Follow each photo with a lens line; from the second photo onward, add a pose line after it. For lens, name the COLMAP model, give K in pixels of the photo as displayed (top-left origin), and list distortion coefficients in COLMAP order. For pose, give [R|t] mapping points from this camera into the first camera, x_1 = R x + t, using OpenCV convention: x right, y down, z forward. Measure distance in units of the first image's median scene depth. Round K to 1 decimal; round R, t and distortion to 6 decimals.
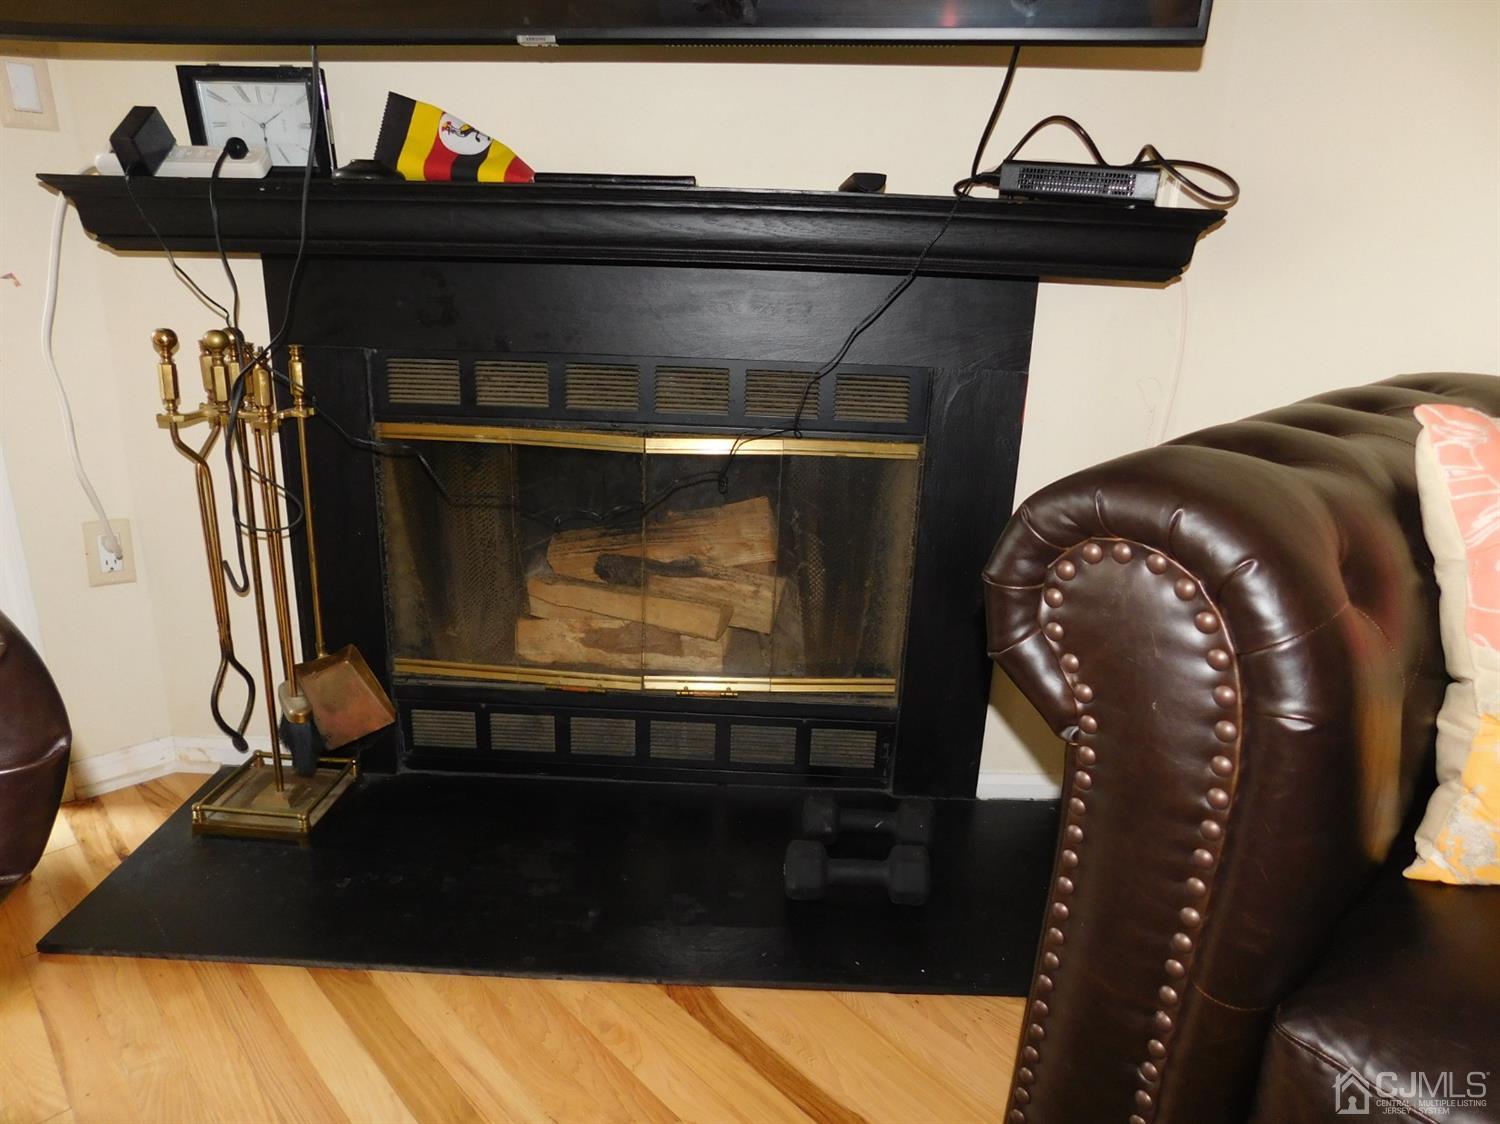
lens RADIAL K [[991.3, 0, 750.0], [0, 991.3, 562.0], [0, 0, 1]] dist [-0.071671, 0.055792]
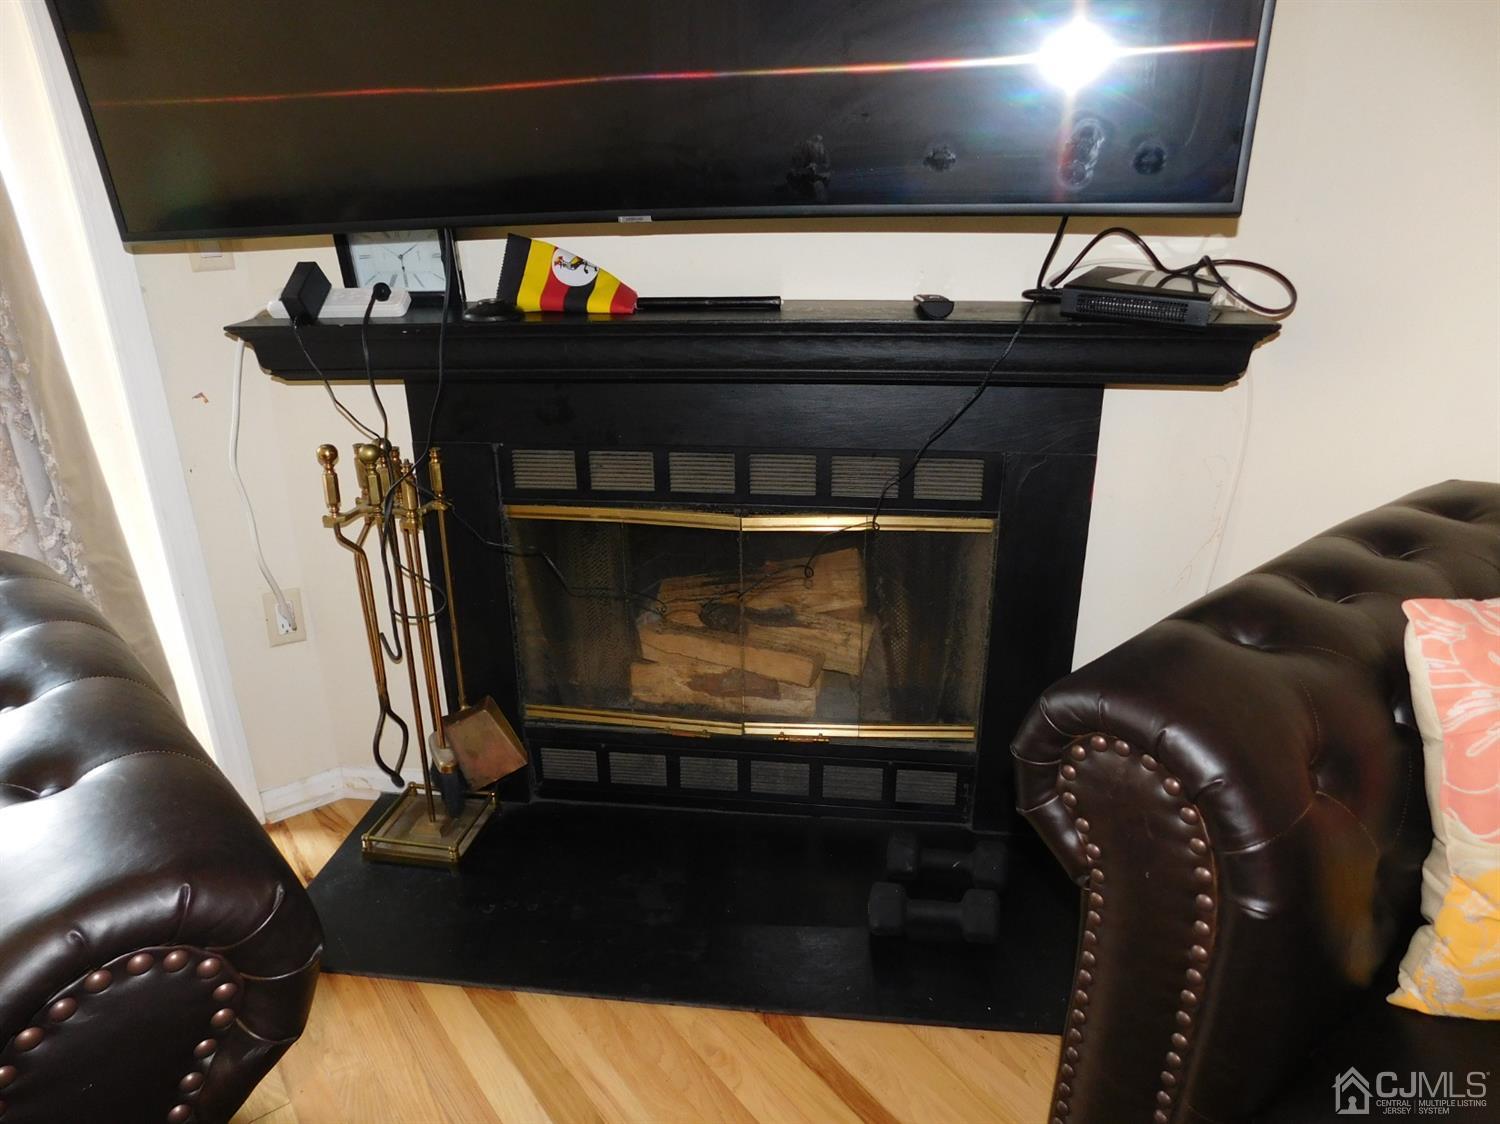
lens RADIAL K [[989.6, 0, 752.6], [0, 989.6, 561.0], [0, 0, 1]] dist [-0.078133, 0.065427]
pose [[0.993883, -0.007843, -0.110156, 0.031601], [0.013751, 0.998501, 0.052972, -0.153482], [0.109575, -0.054163, 0.992502, -0.111135]]
